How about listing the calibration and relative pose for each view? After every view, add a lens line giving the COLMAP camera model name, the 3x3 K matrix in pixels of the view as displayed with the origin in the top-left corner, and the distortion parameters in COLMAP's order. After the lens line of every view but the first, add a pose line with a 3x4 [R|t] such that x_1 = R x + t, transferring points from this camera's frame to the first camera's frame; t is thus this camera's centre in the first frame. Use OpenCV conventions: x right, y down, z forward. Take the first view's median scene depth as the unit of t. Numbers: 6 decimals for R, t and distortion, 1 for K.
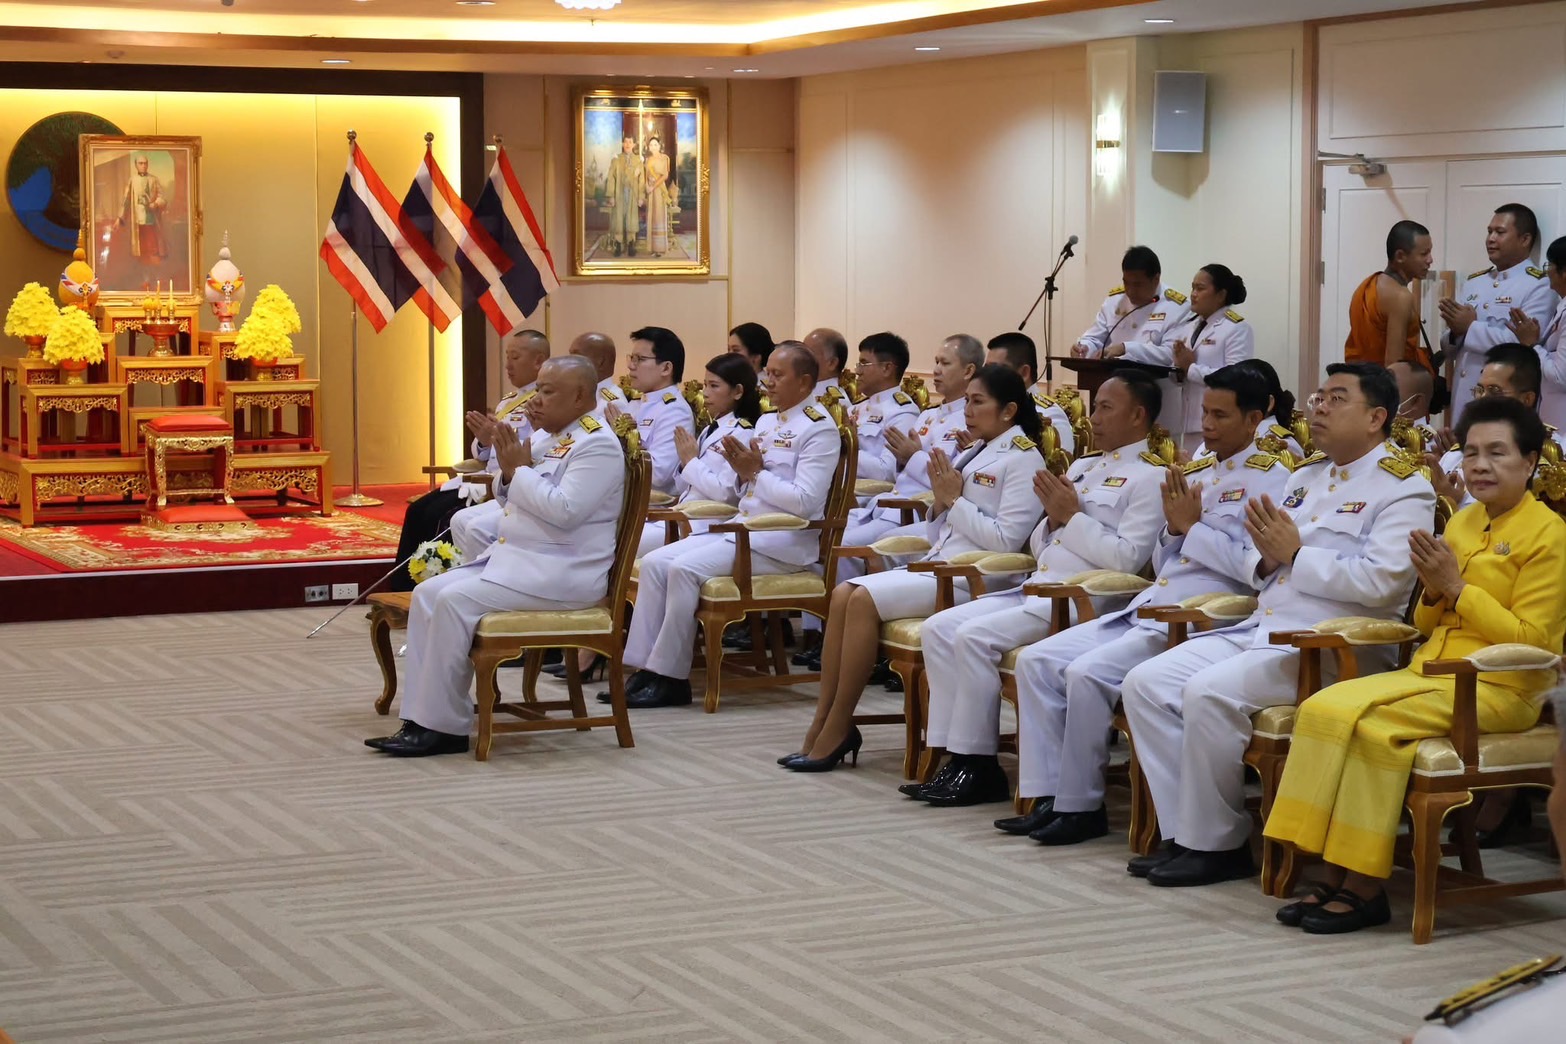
lens RADIAL K [[3239.3, 0, 778.8], [0, 3239.3, 525.9], [0, 0, 1]] dist [0.067029, 0.000000]
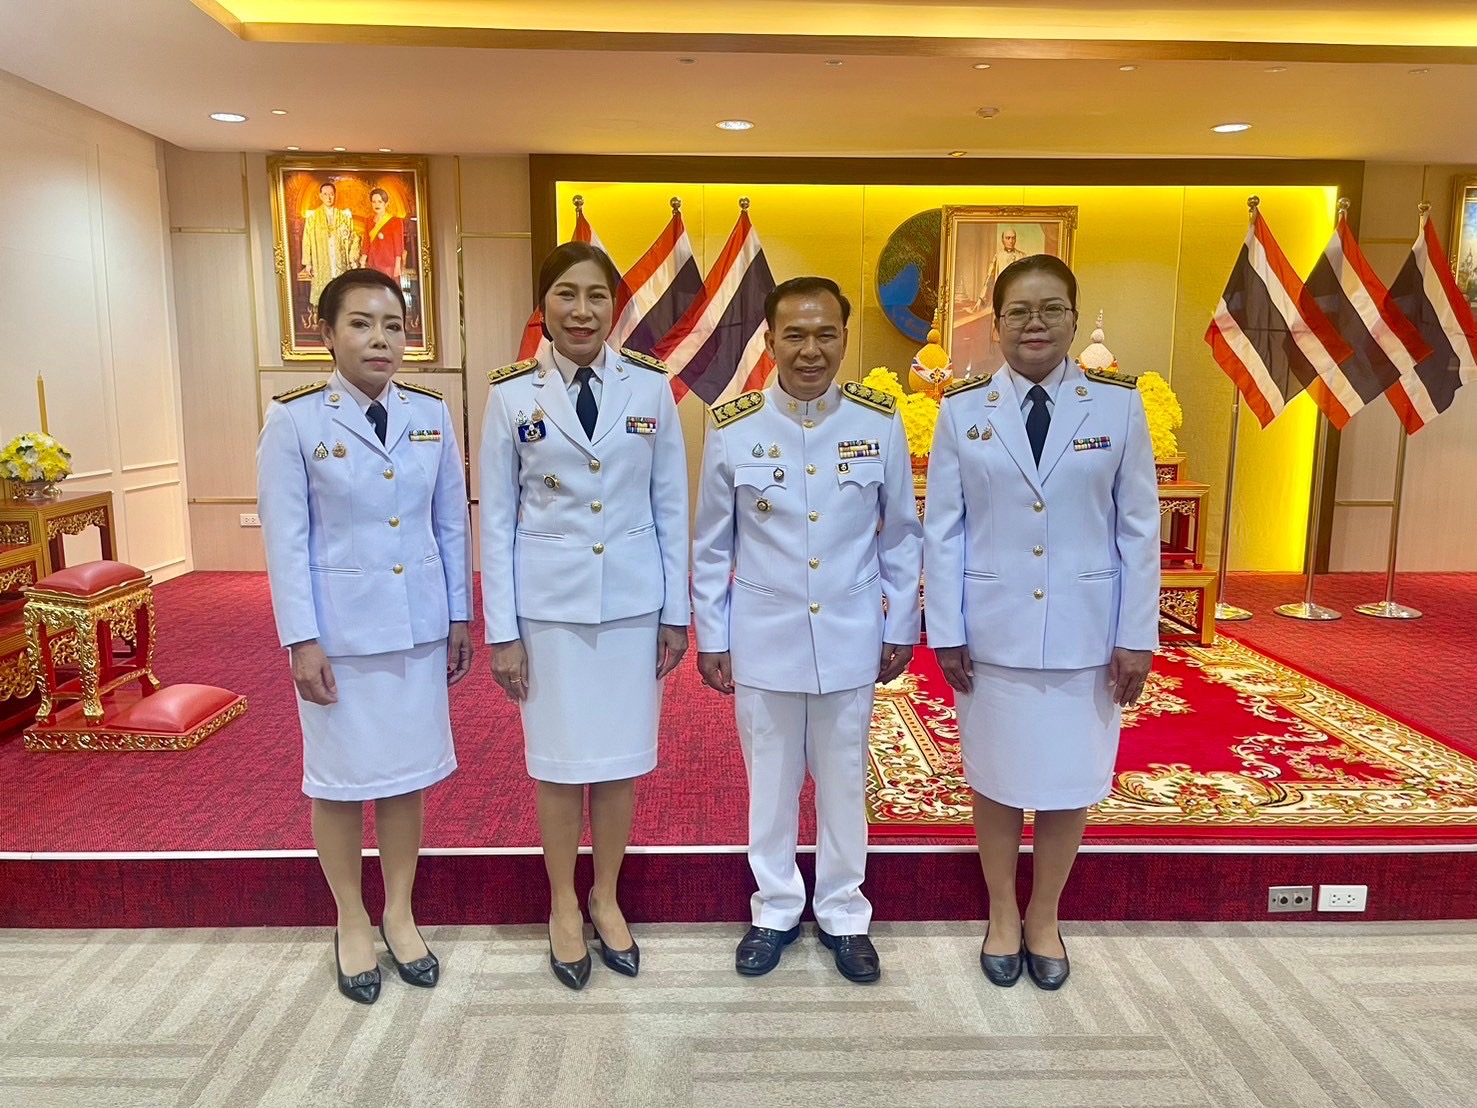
lens RADIAL K [[1158.2, 0, 707.9], [0, 1158.2, 556.3], [0, 0, 1]] dist [0.045845, -0.009323]
pose [[0.909064, 0.068311, -0.411019, -0.131791], [-0.043197, 0.996605, 0.070094, -0.041489], [0.414412, -0.045965, 0.908928, 0.660682]]
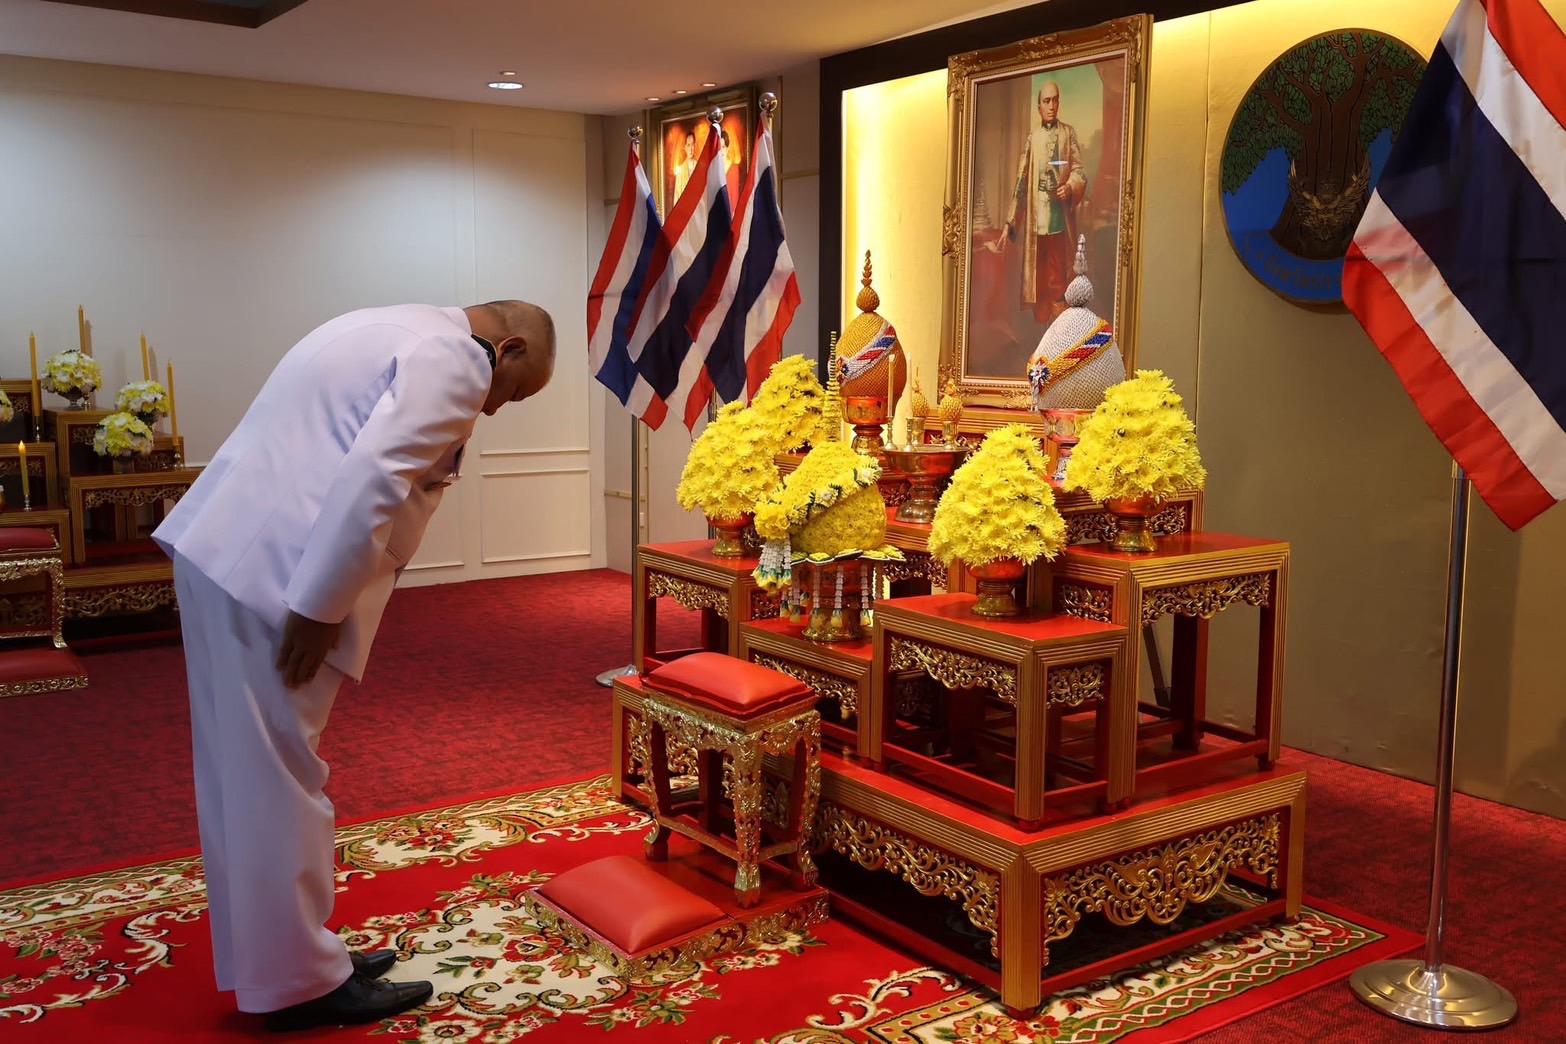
lens RADIAL K [[1493.8, 0, 788.0], [0, 1493.8, 527.9], [0, 0, 1]] dist [-0.003859, 0.000000]
pose [[0.156025, 0.125689, -0.979724, 0.013568], [-0.091737, 0.989428, 0.112324, -0.071753], [0.983484, 0.072352, 0.165905, 0.930320]]
